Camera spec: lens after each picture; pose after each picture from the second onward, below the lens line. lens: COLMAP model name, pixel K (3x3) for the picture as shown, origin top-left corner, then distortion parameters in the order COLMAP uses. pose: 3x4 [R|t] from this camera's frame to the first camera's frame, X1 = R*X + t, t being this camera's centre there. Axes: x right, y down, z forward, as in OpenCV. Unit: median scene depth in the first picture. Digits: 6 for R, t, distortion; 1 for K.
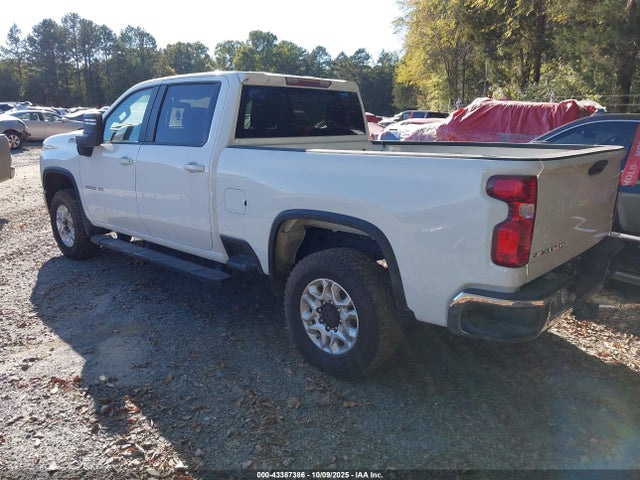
lens RADIAL K [[546.6, 0, 320.0], [0, 546.6, 240.0], [0, 0, 1]] dist [0.008928, -0.013646]
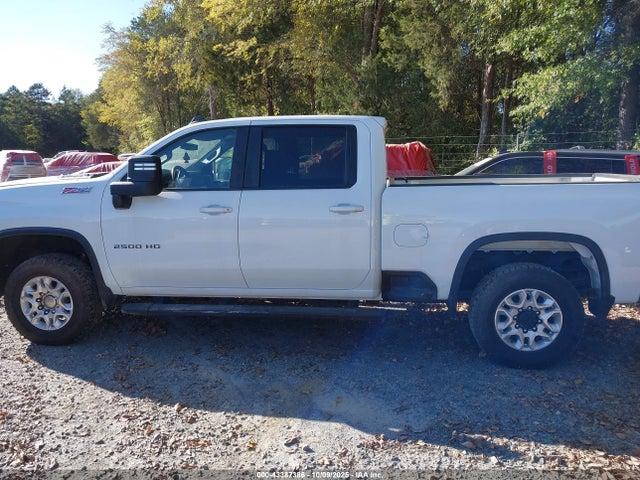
lens RADIAL K [[546.6, 0, 320.0], [0, 546.6, 240.0], [0, 0, 1]] dist [0.008928, -0.013646]
pose [[0.802743, -0.101483, 0.587627, -0.764595], [0.142557, 0.989499, -0.023857, -0.052358], [-0.579035, 0.102922, 0.808780, 0.202582]]
